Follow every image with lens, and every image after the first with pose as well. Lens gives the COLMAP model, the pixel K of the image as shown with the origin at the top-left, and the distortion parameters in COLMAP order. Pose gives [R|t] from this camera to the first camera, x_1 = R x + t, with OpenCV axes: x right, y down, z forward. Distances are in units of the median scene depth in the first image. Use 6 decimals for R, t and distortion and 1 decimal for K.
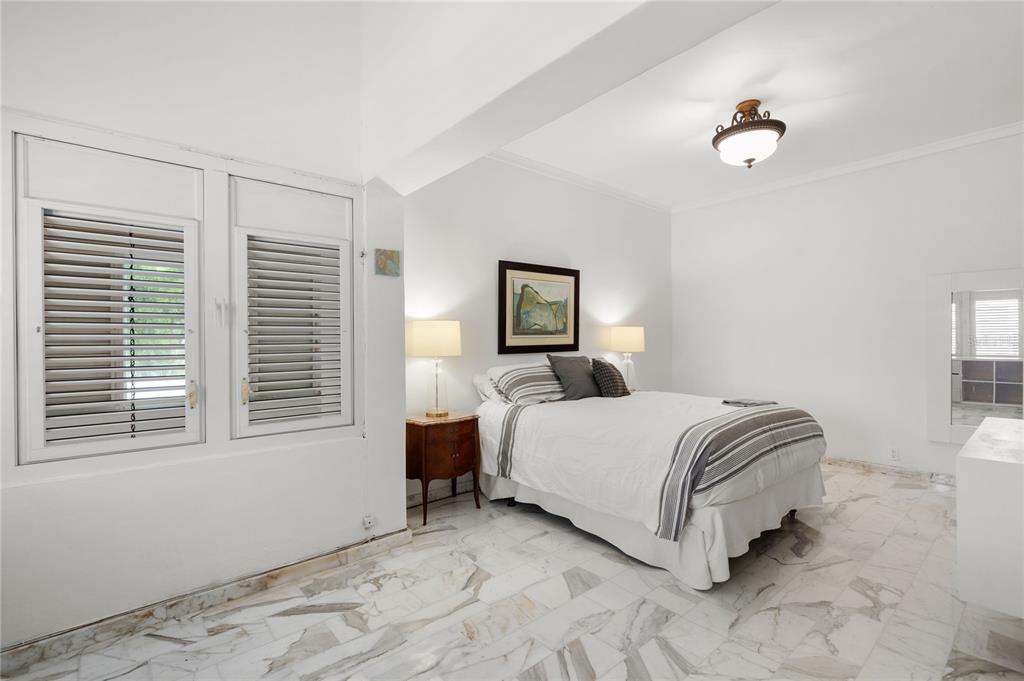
lens RADIAL K [[463.0, 0, 507.7], [0, 463.0, 335.7], [0, 0, 1]] dist [-0.012502, 0.001245]
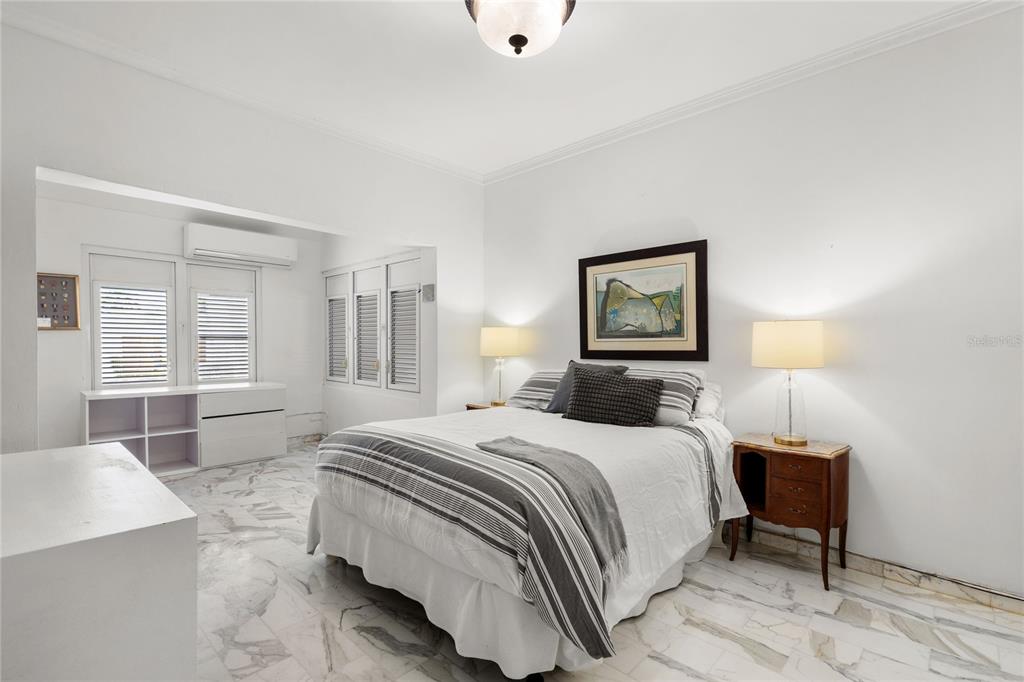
lens RADIAL K [[463.0, 0, 508.0], [0, 463.0, 347.6], [0, 0, 1]] dist [-0.012502, 0.001245]
pose [[0.115363, 0.014478, -0.993218, 0.867338], [0.004668, 0.999875, 0.015117, 0.002320], [0.993312, -0.006380, 0.115281, 0.711571]]
